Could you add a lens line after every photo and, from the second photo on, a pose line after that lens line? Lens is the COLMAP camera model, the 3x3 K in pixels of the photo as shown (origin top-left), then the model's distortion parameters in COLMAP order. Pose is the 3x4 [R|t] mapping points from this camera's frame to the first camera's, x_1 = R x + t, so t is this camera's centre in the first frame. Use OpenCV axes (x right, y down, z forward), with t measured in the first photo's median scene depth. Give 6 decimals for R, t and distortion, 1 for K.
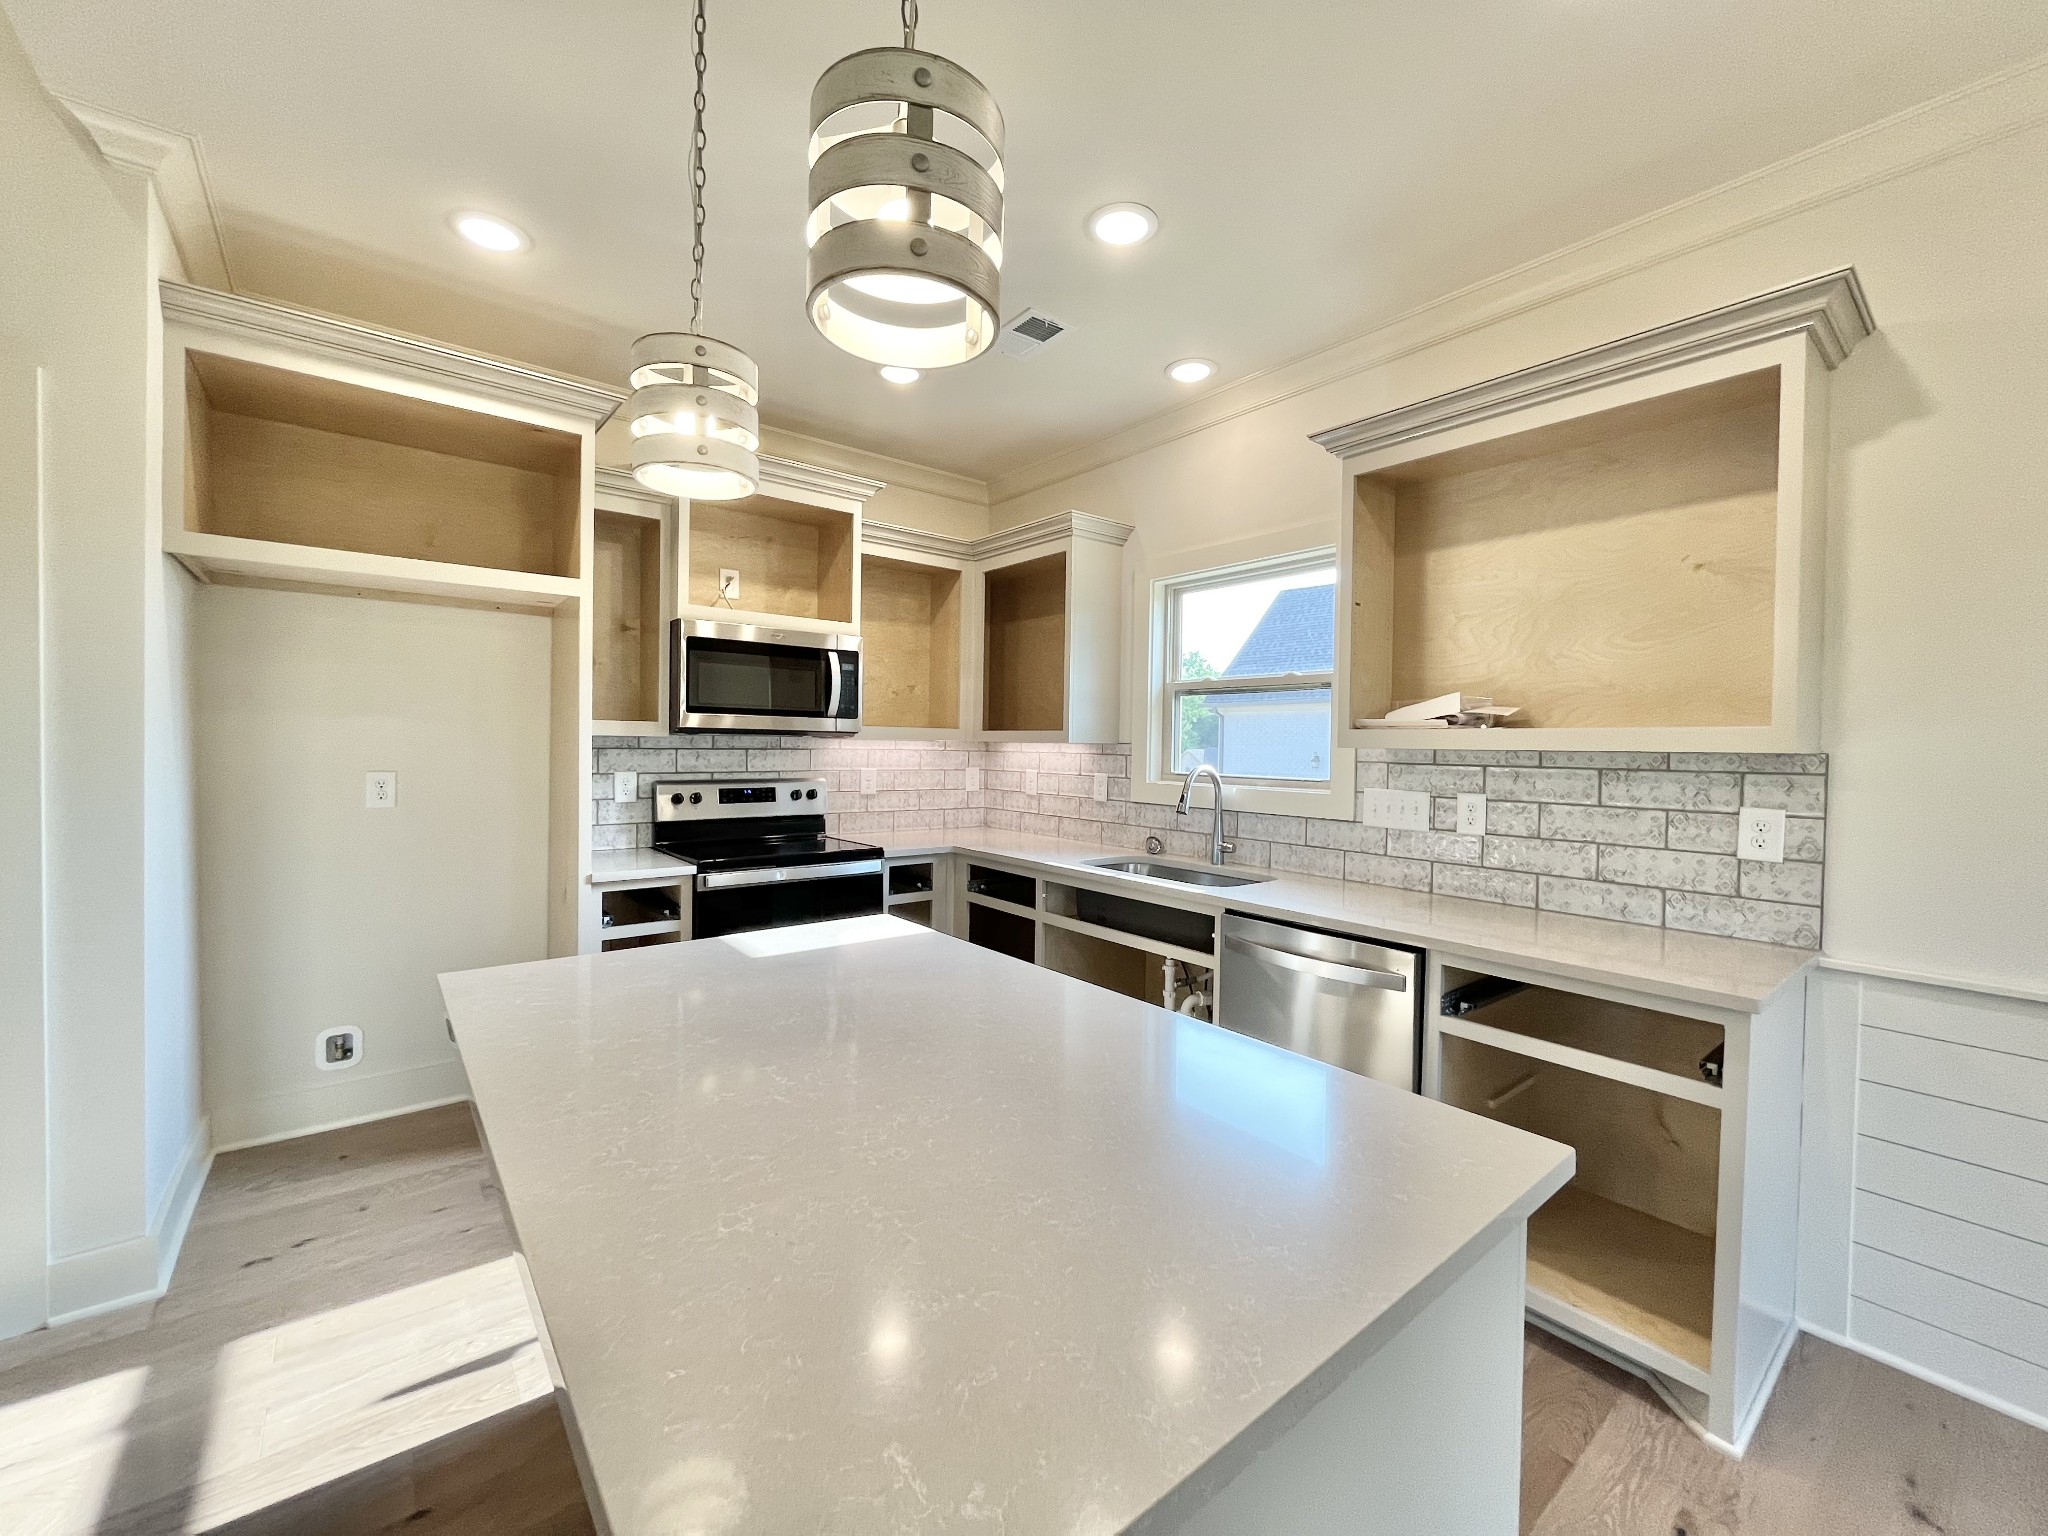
lens RADIAL K [[824.7, 0, 1027.4], [0, 824.7, 757.8], [0, 0, 1]] dist [-0.003383, -0.000183]
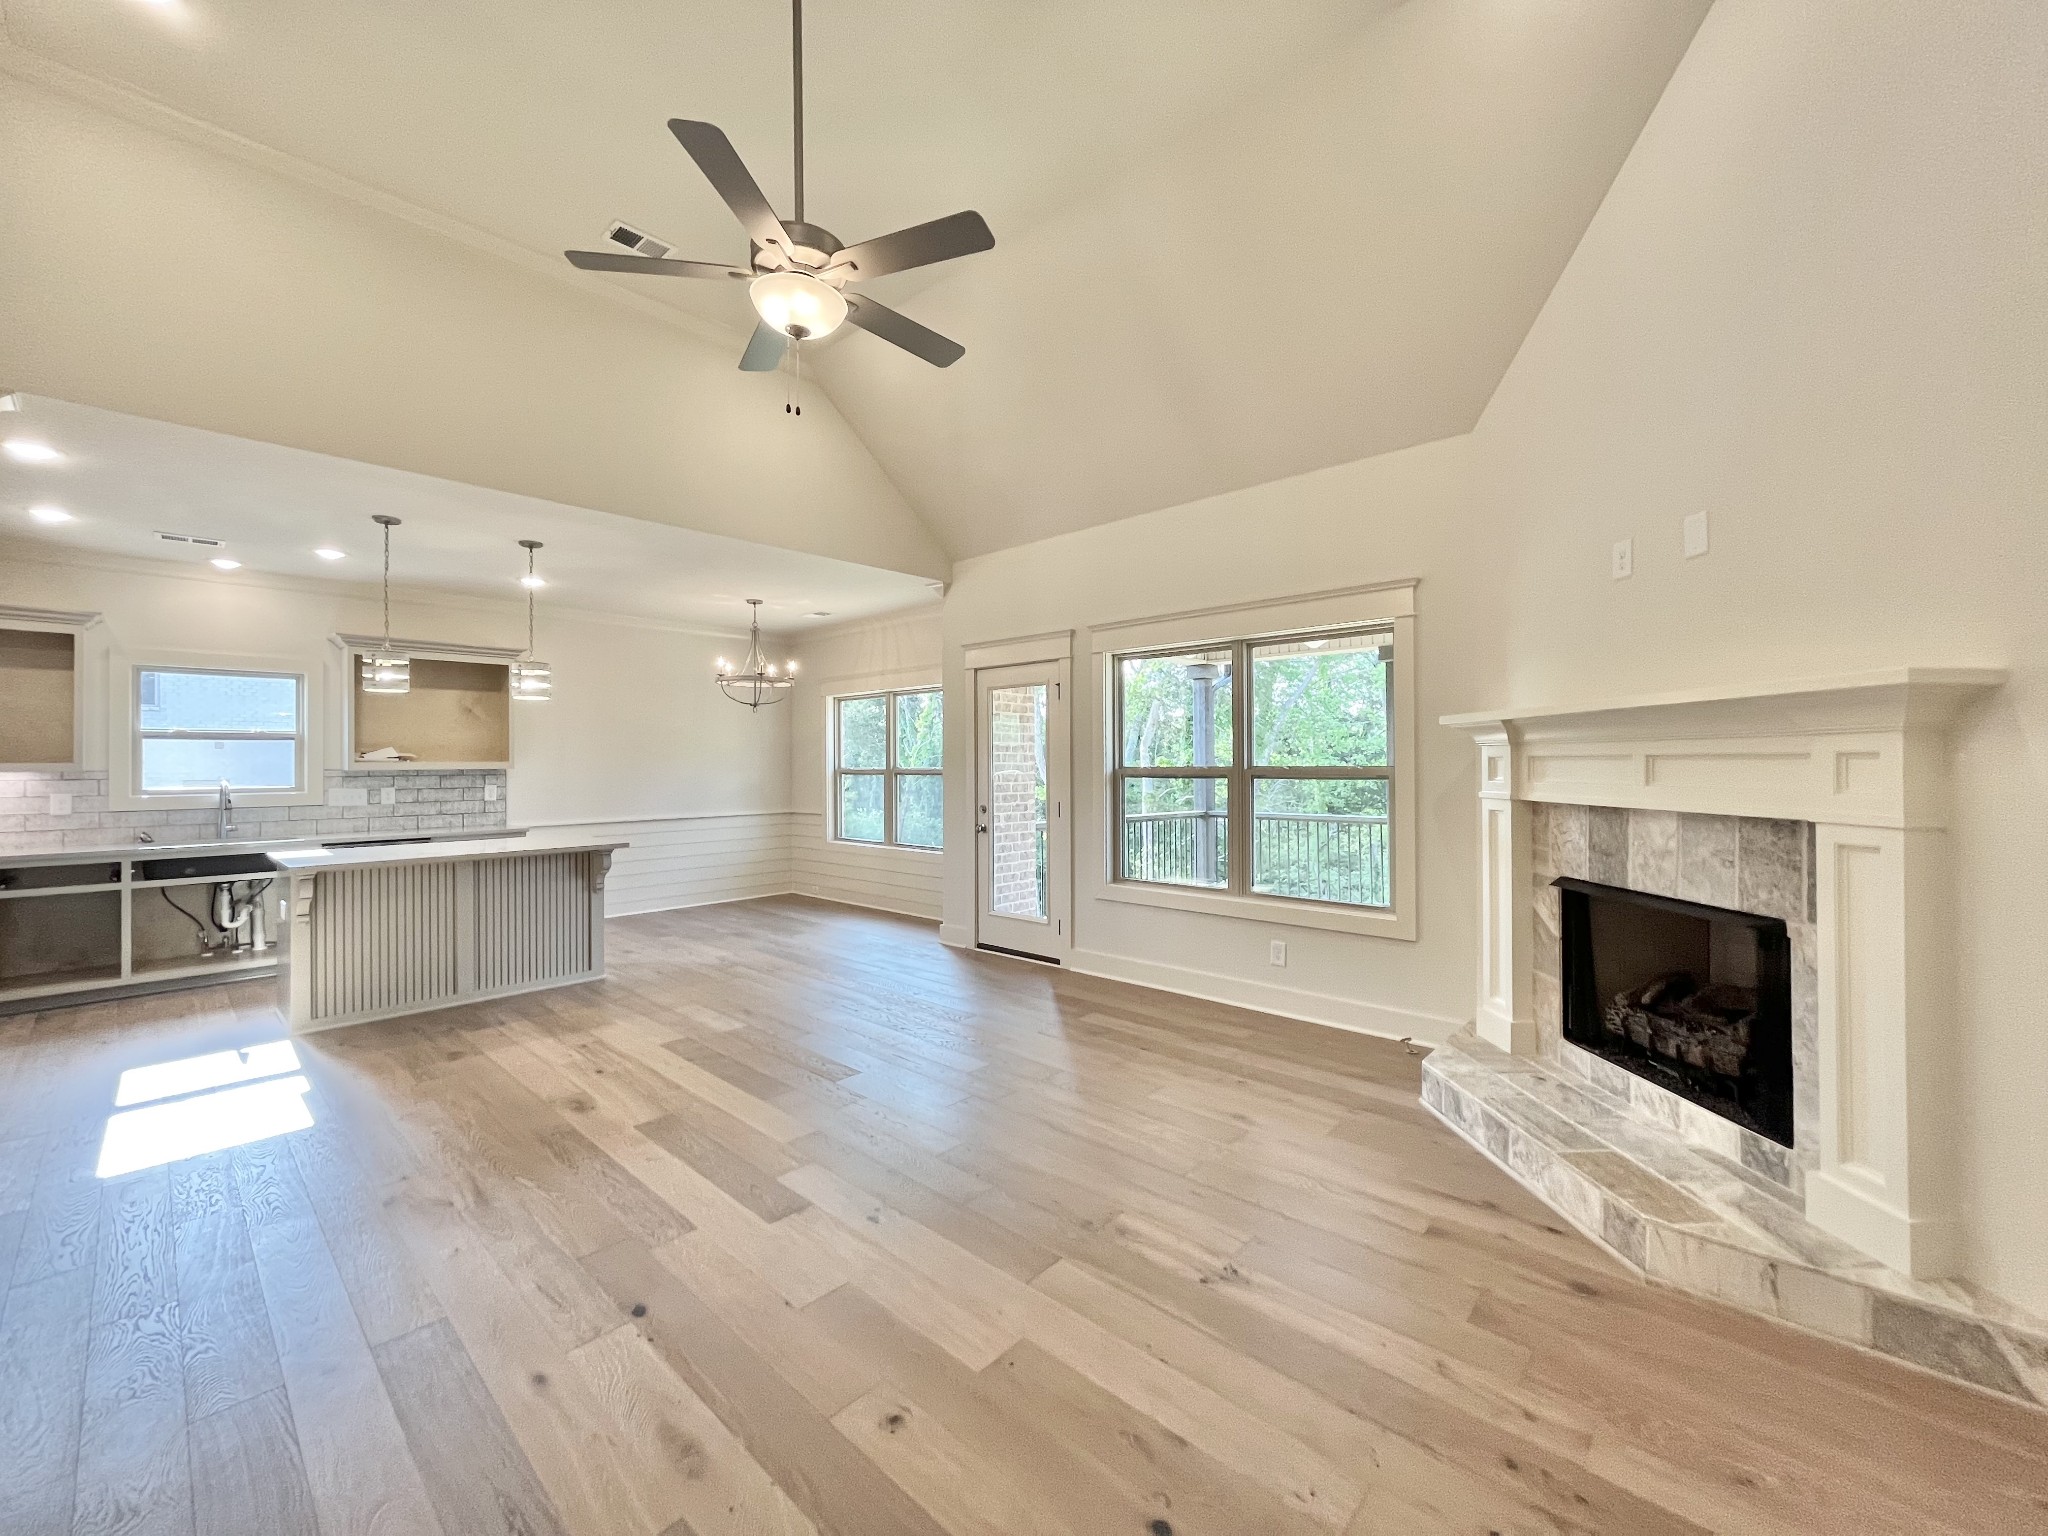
lens RADIAL K [[824.7, 0, 1026.3], [0, 824.7, 757.8], [0, 0, 1]] dist [-0.003383, -0.000183]
pose [[-0.145265, -0.007880, 0.989361, -2.158414], [0.020688, 0.999725, 0.011000, -0.033400], [-0.989176, 0.022065, -0.145062, -0.536400]]
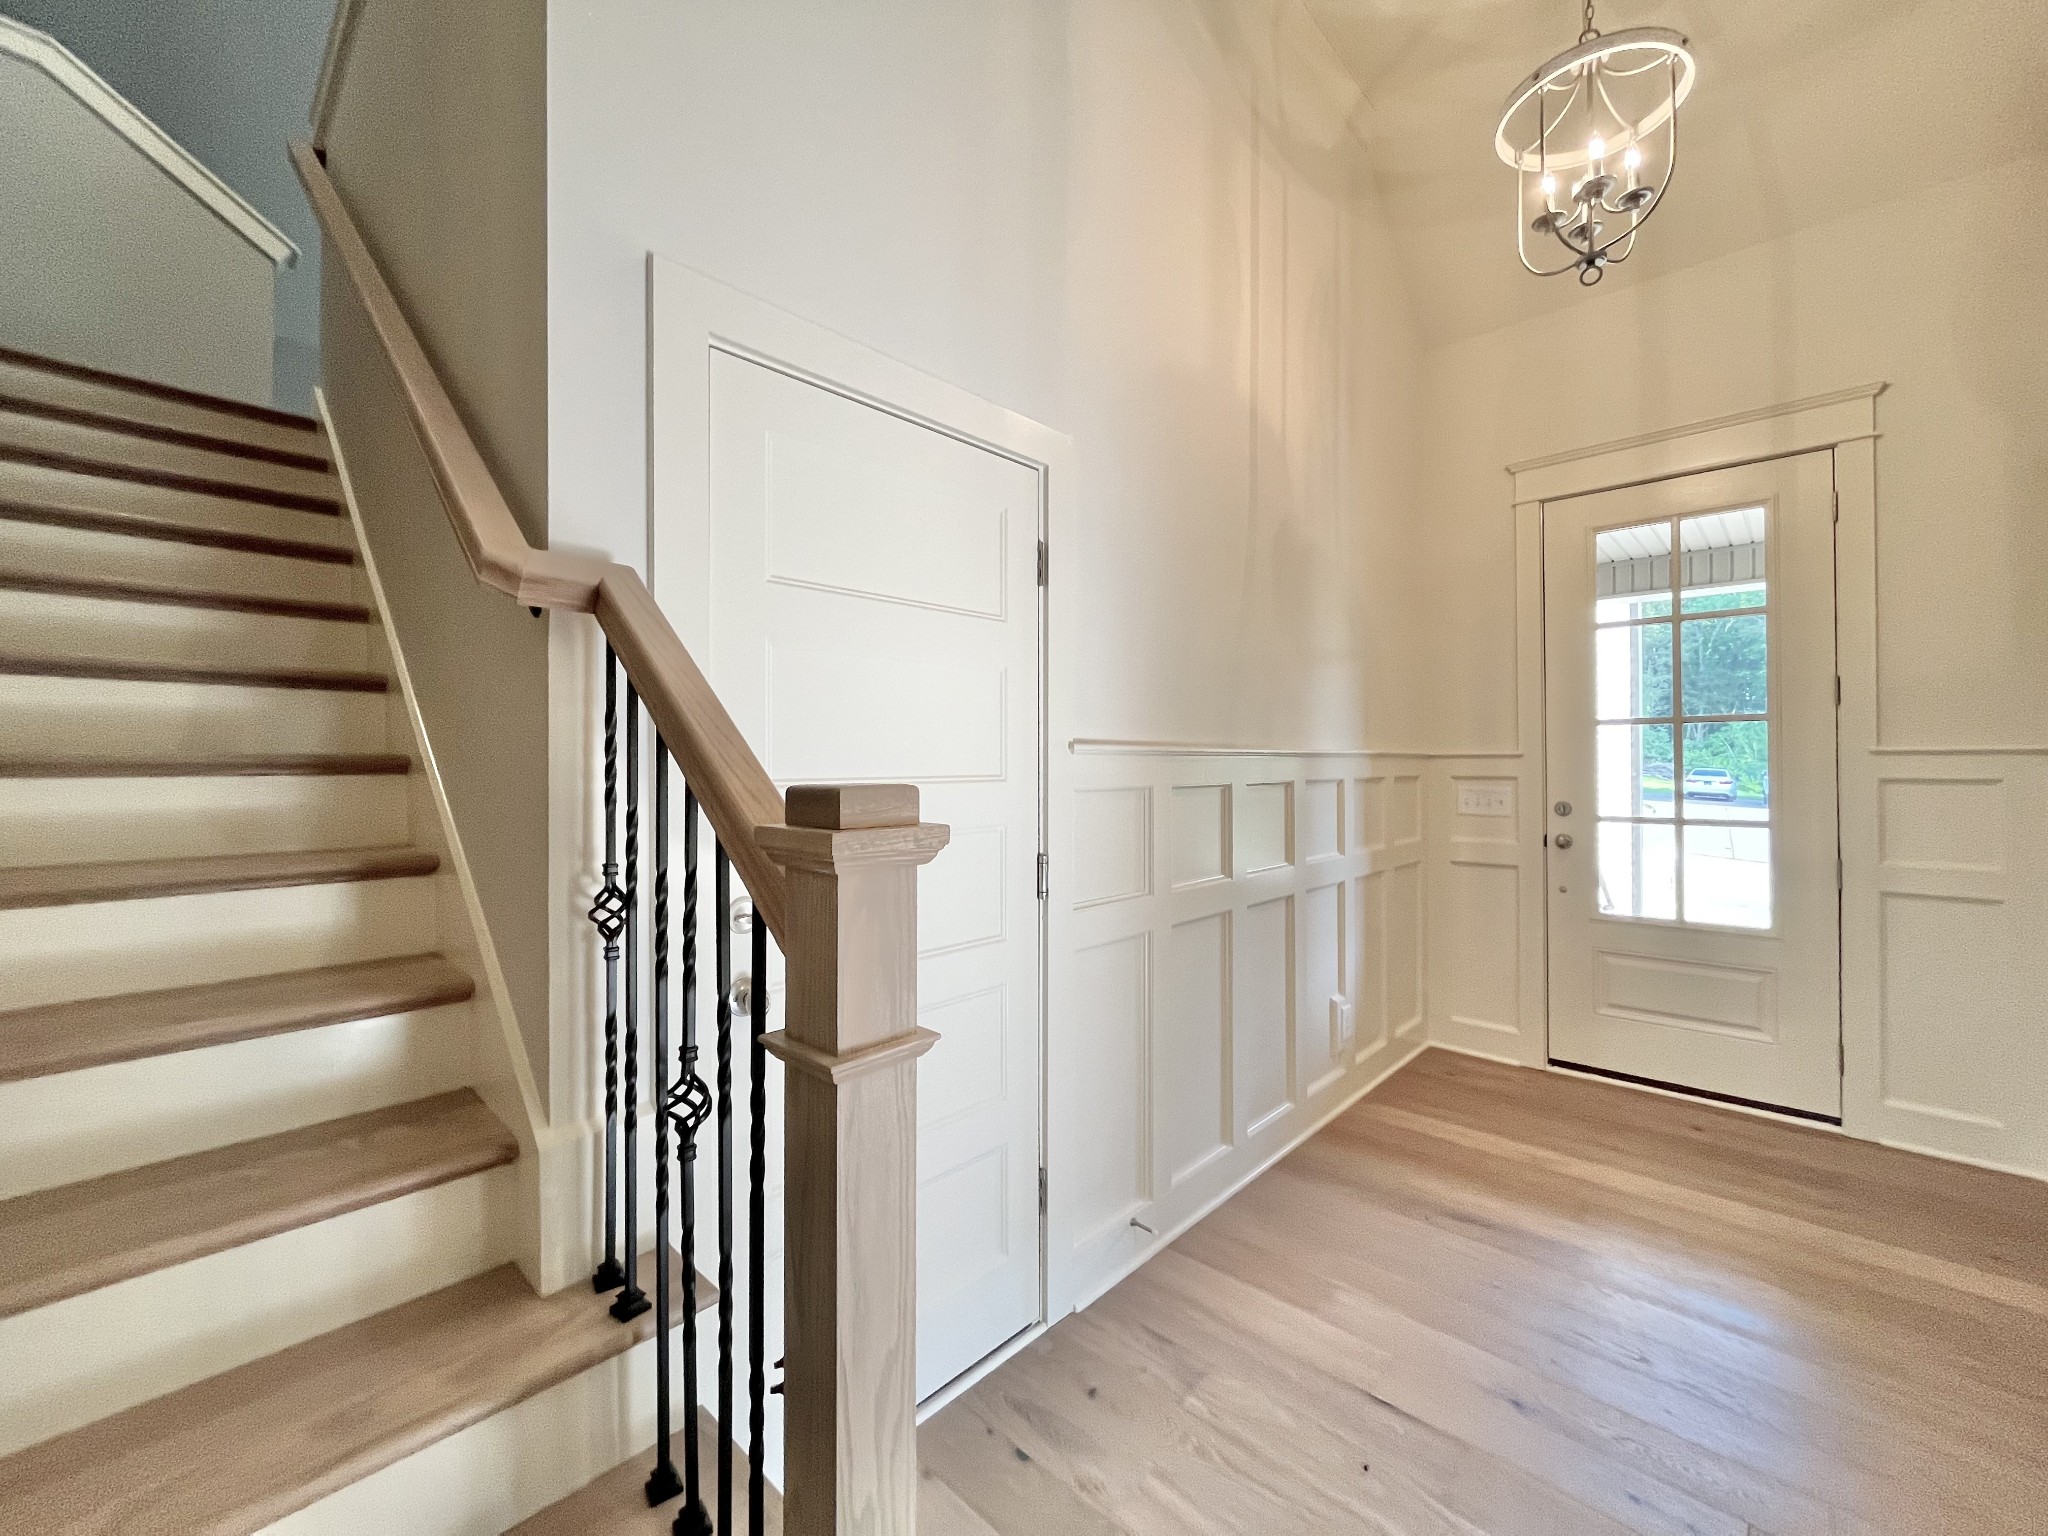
lens RADIAL K [[824.7, 0, 1026.0], [0, 824.7, 762.3], [0, 0, 1]] dist [-0.003383, -0.000183]
pose [[-0.132873, -0.011057, 0.991071, -0.967519], [0.018980, 0.999726, 0.013698, 0.031205], [-0.990951, 0.020630, -0.132627, 0.221921]]
